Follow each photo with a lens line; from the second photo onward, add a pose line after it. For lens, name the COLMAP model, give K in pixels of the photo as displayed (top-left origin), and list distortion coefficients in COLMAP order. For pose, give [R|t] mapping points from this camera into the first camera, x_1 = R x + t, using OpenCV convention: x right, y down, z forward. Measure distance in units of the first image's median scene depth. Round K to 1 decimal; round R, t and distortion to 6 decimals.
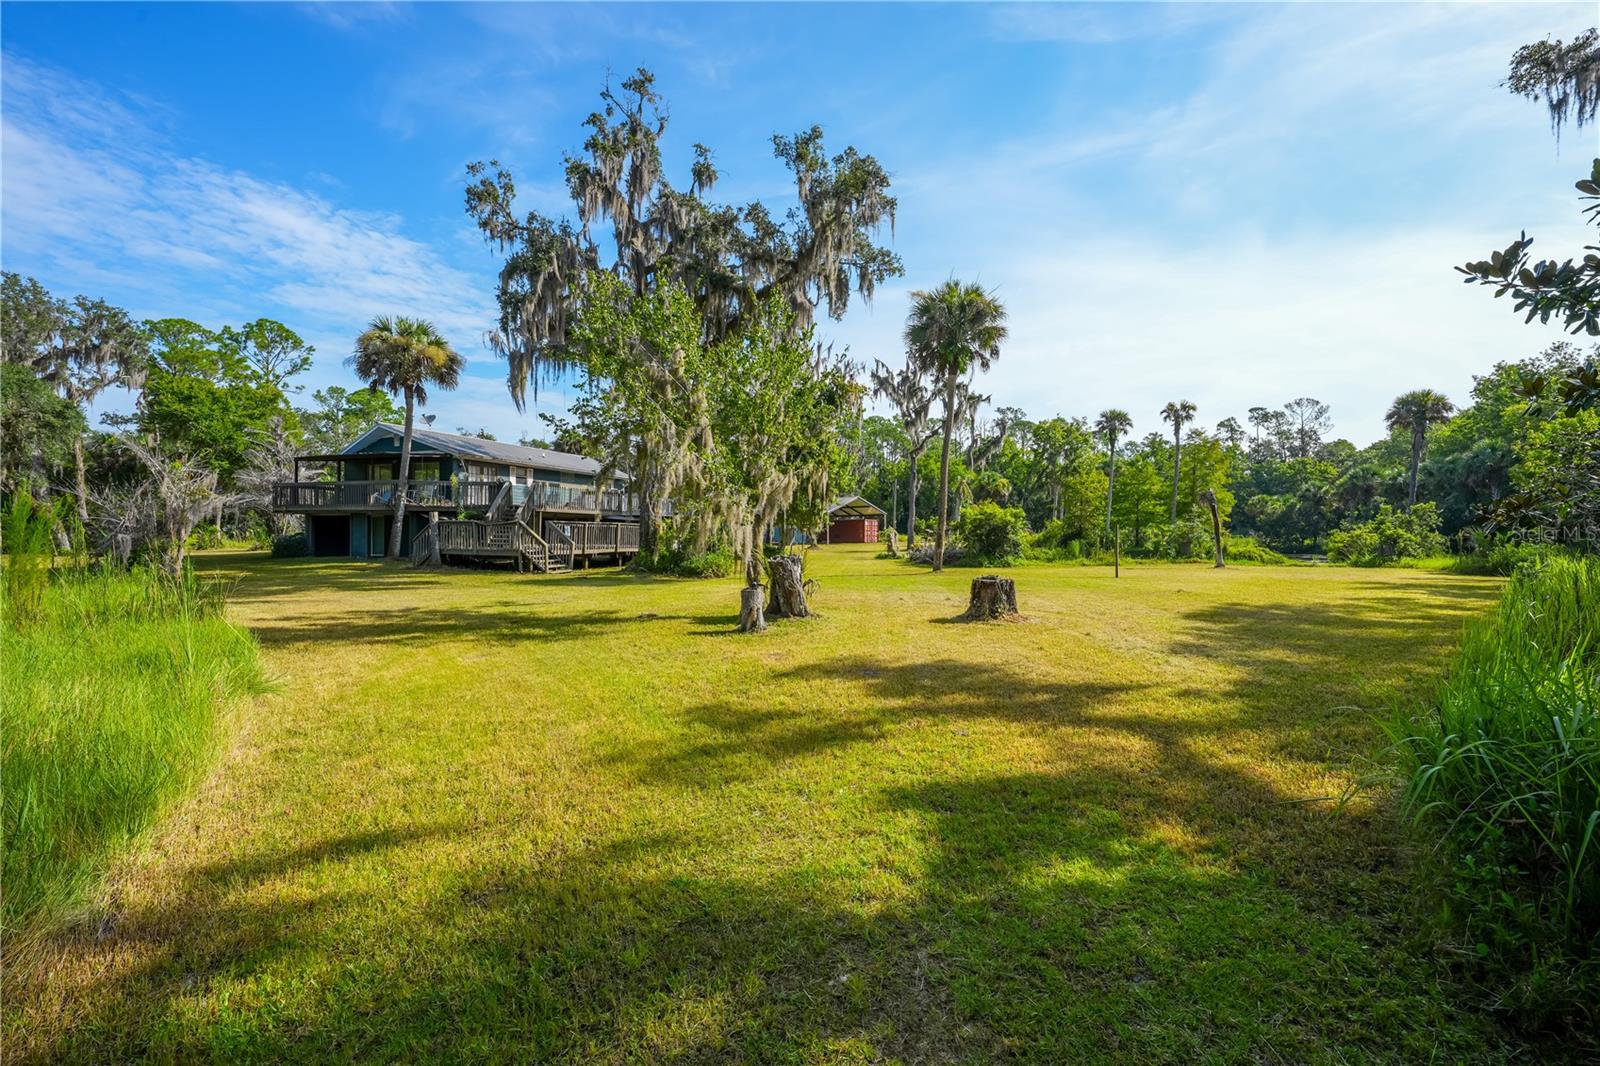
lens RADIAL K [[635.8, 0, 800.0], [0, 635.8, 533.0], [0, 0, 1]] dist [0.014333, -0.000253]
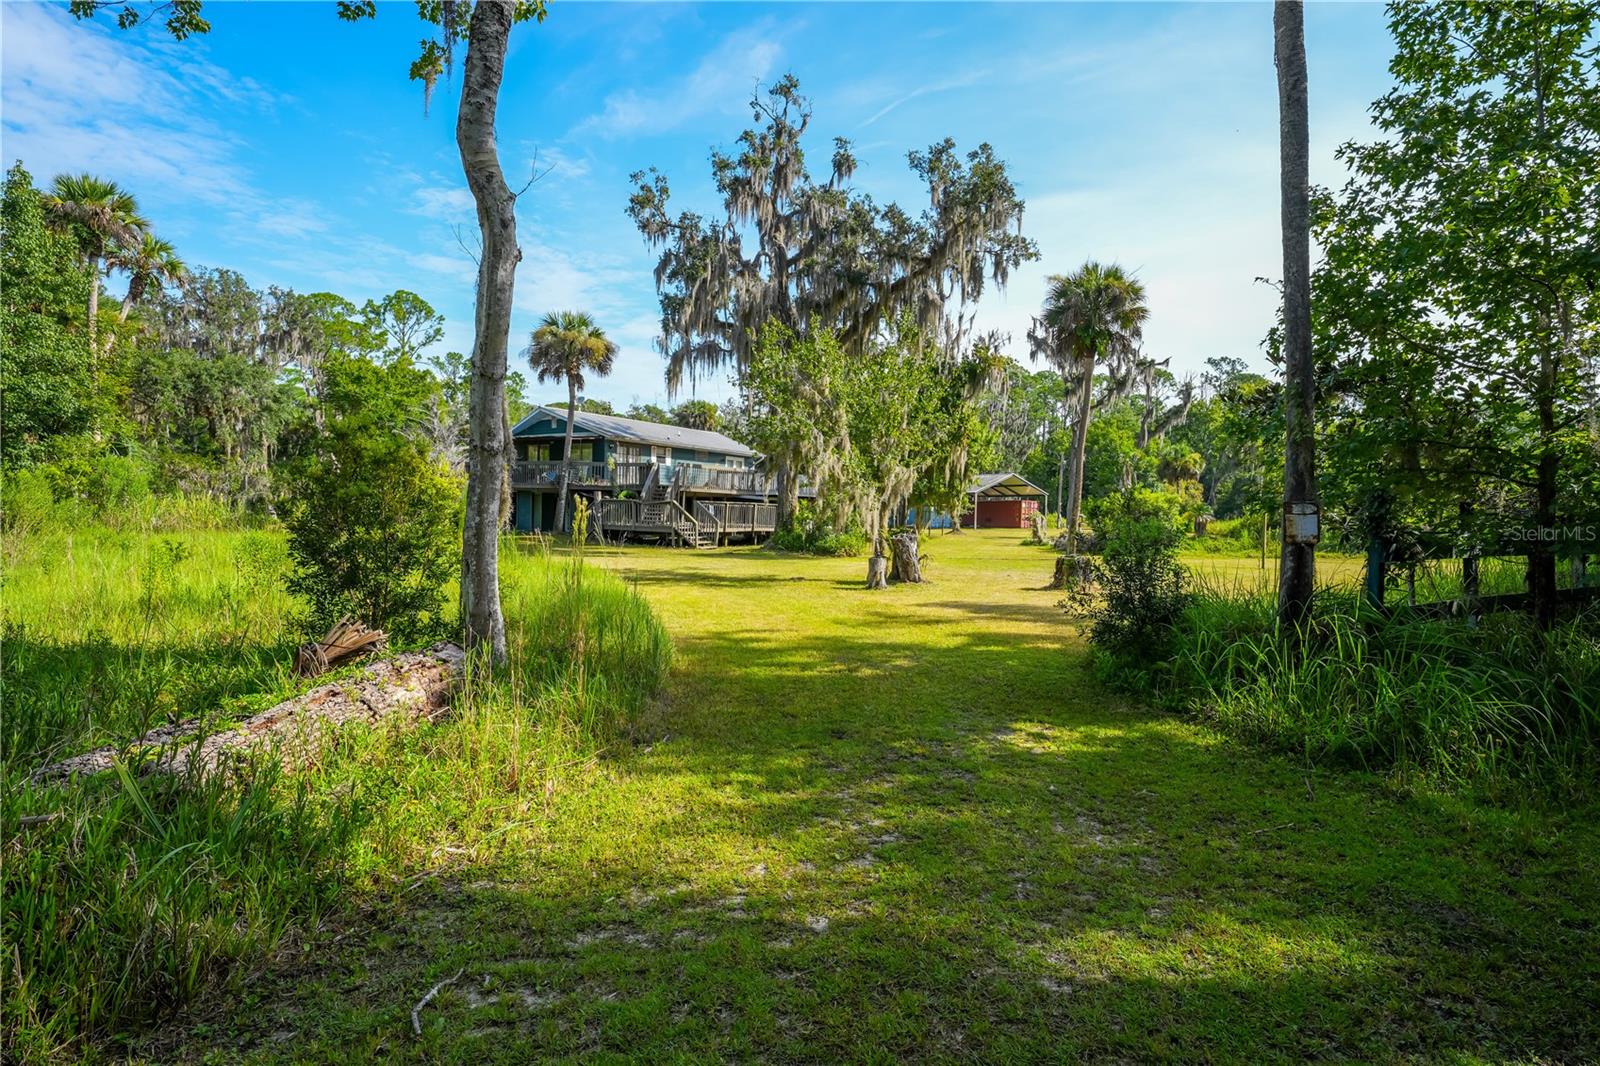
lens RADIAL K [[832.7, 0, 824.5], [0, 832.7, 530.8], [0, 0, 1]] dist [-0.003490, -0.000238]
pose [[0.987745, 0.020858, -0.154679, 0.039260], [-0.017569, 0.999590, 0.022598, -0.003600], [0.155087, -0.019603, 0.987706, -0.345292]]
